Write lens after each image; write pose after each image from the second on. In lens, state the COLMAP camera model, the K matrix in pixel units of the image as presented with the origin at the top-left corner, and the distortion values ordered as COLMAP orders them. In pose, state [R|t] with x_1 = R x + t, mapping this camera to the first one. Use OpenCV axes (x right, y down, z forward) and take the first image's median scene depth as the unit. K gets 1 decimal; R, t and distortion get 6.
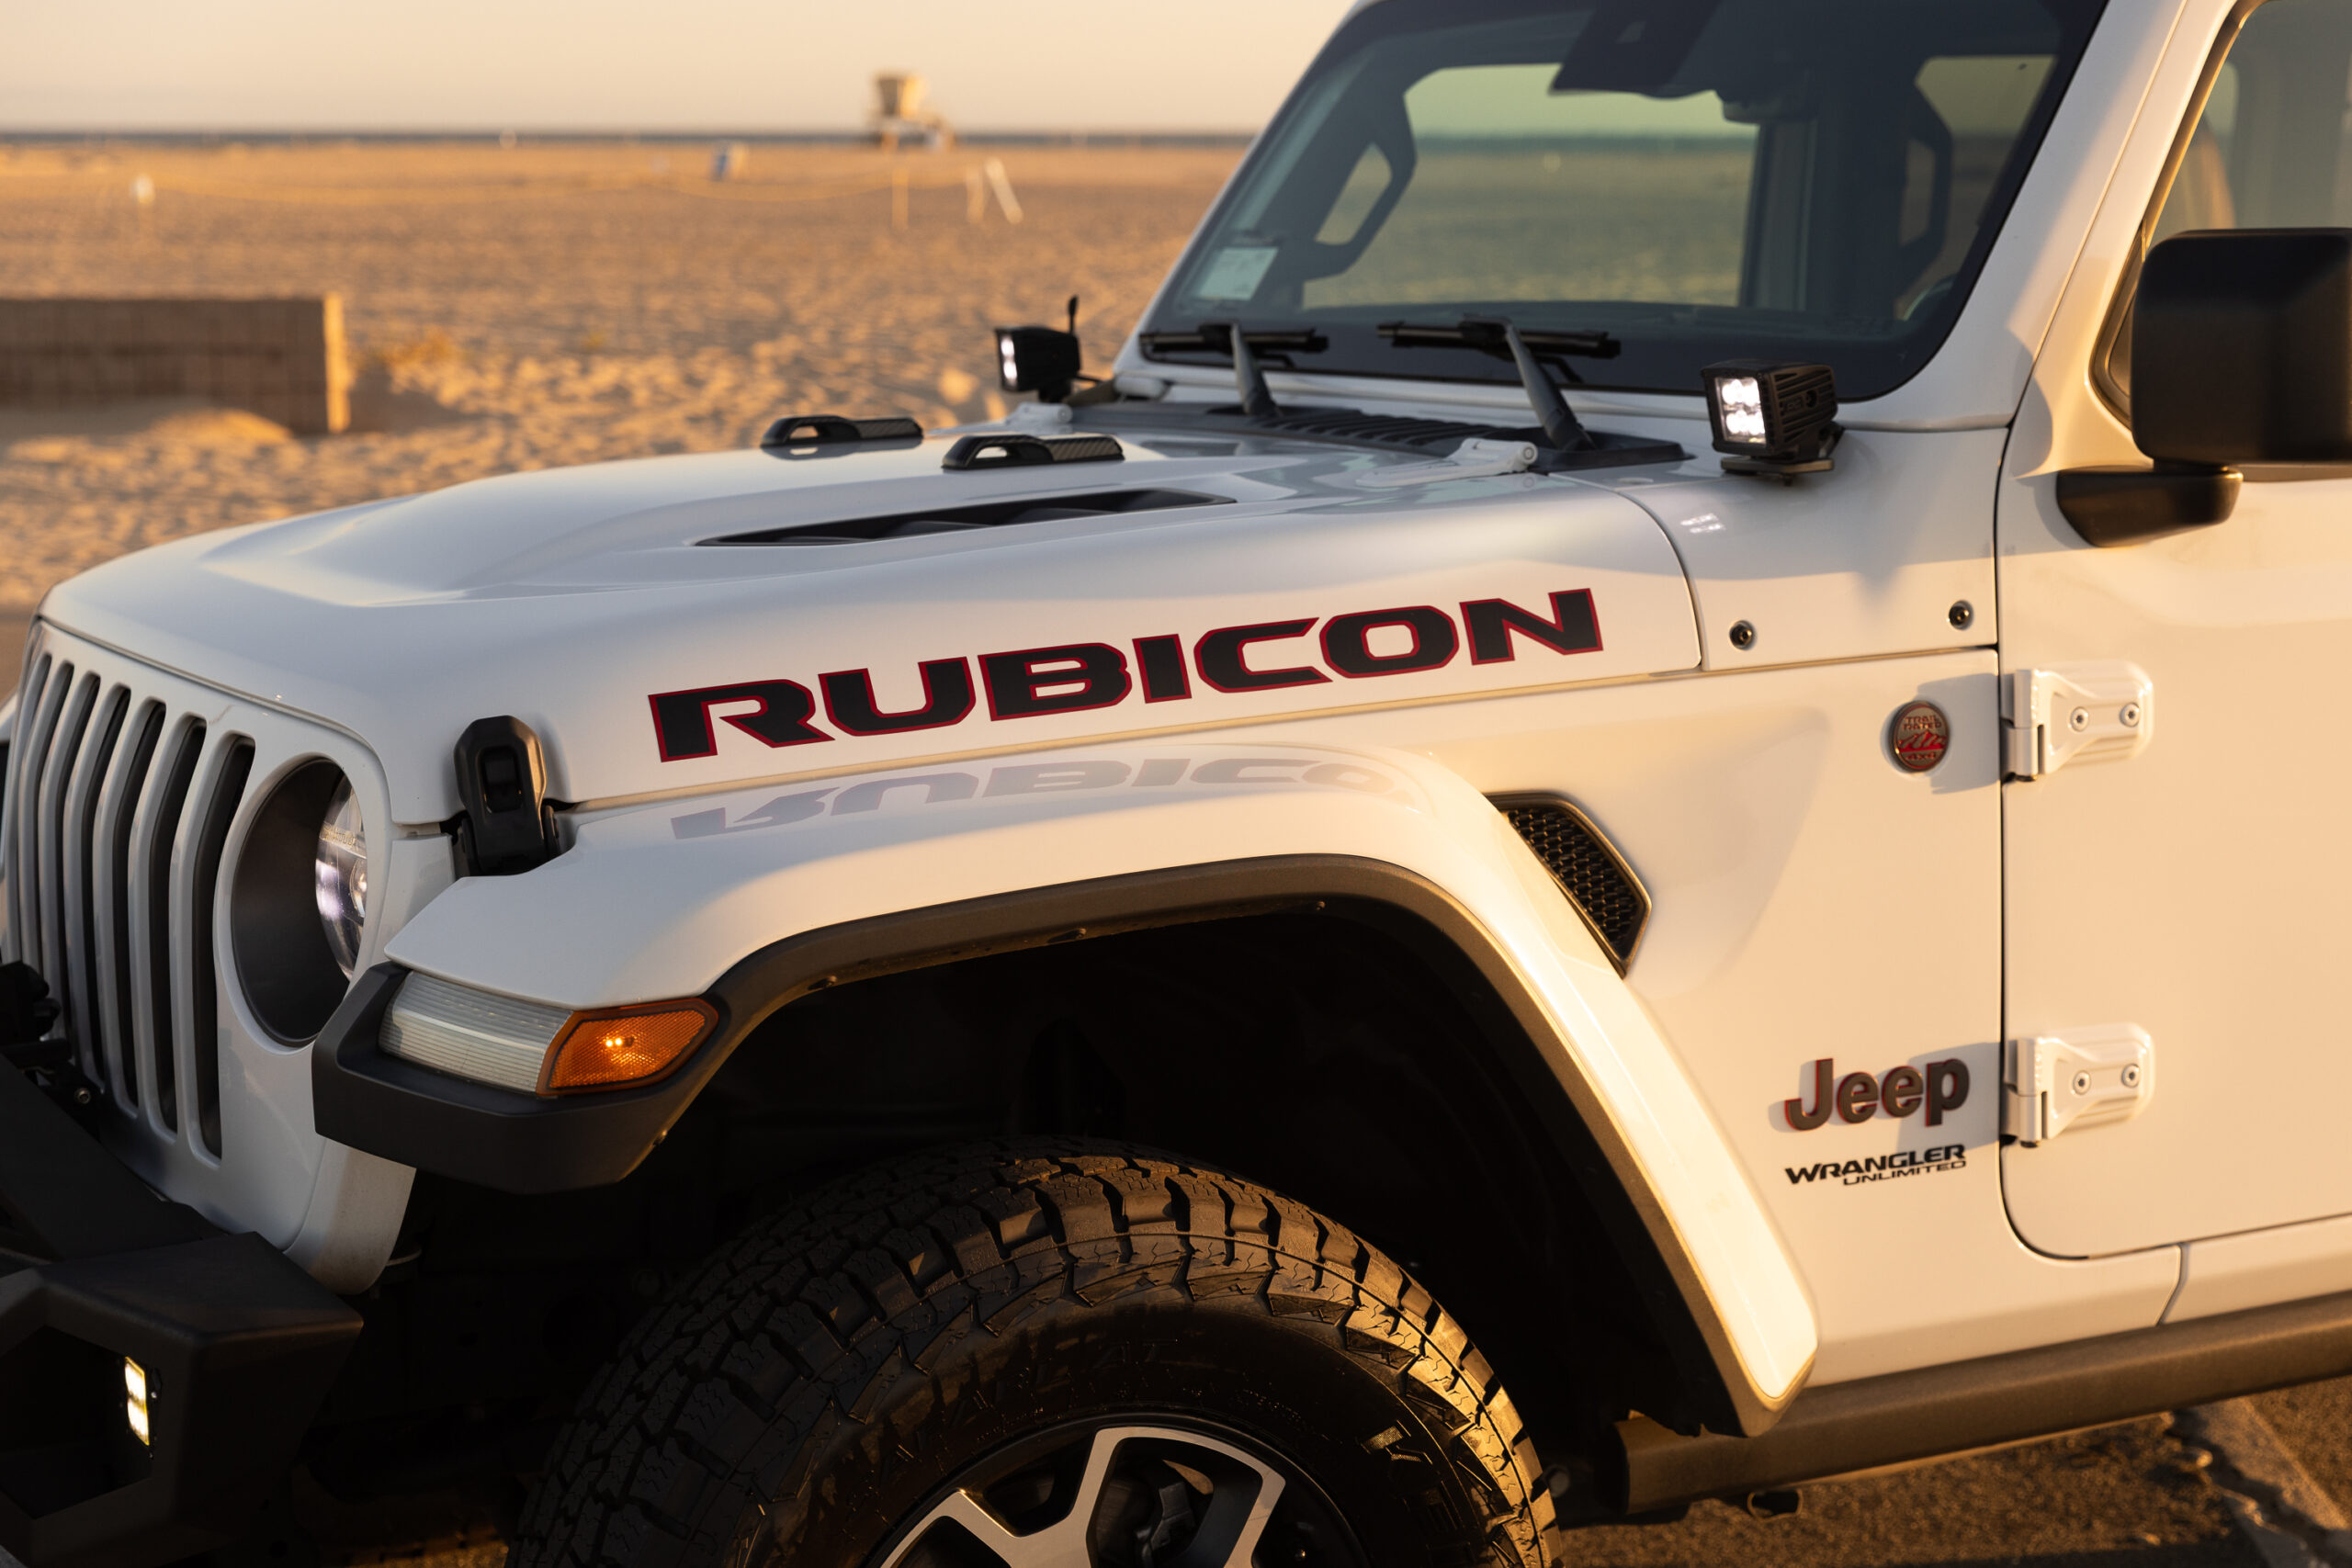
lens RADIAL K [[3864.6, 0, 1193.9], [0, 3864.6, 780.6], [0, 0, 1]] dist [0.030827, 0.000000]
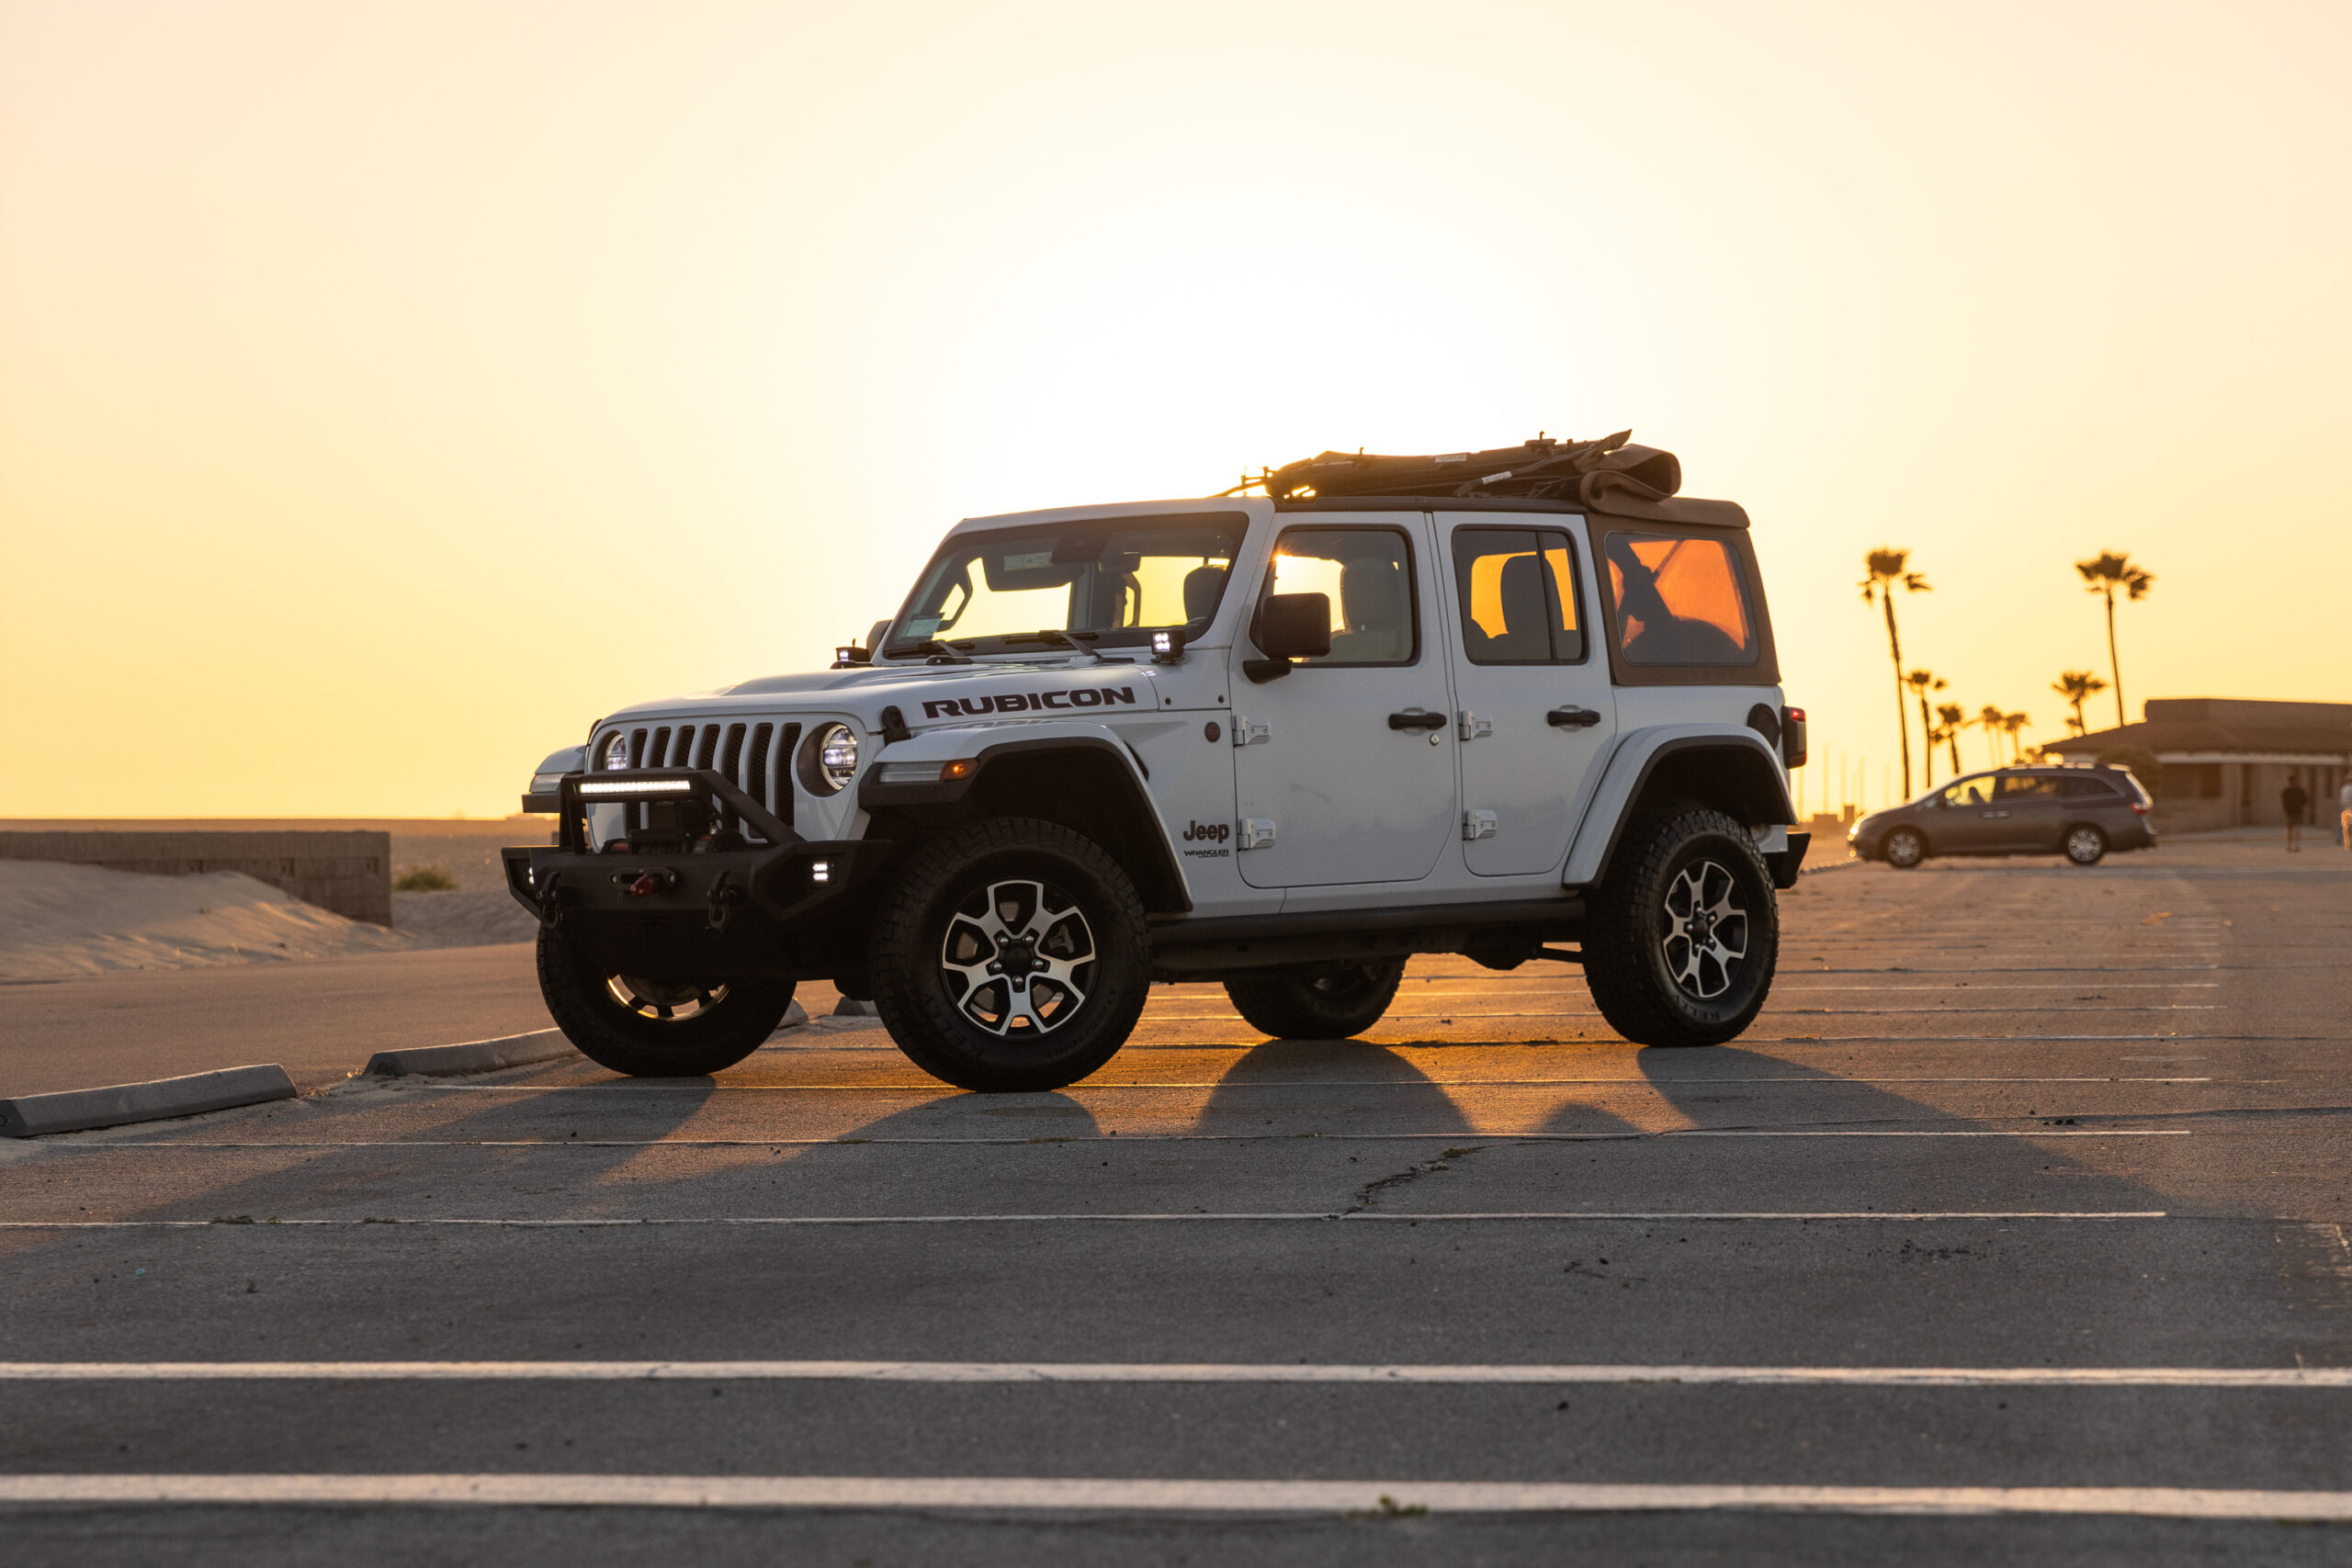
lens RADIAL K [[4963.8, 0, 1161.4], [0, 4963.8, 793.3], [0, 0, 1]] dist [0.116742, 0.000000]
pose [[0.953841, -0.009034, 0.300177, -1.320574], [0.054527, 0.988143, -0.143527, 0.747825], [-0.295322, 0.153269, 0.943024, -3.536584]]
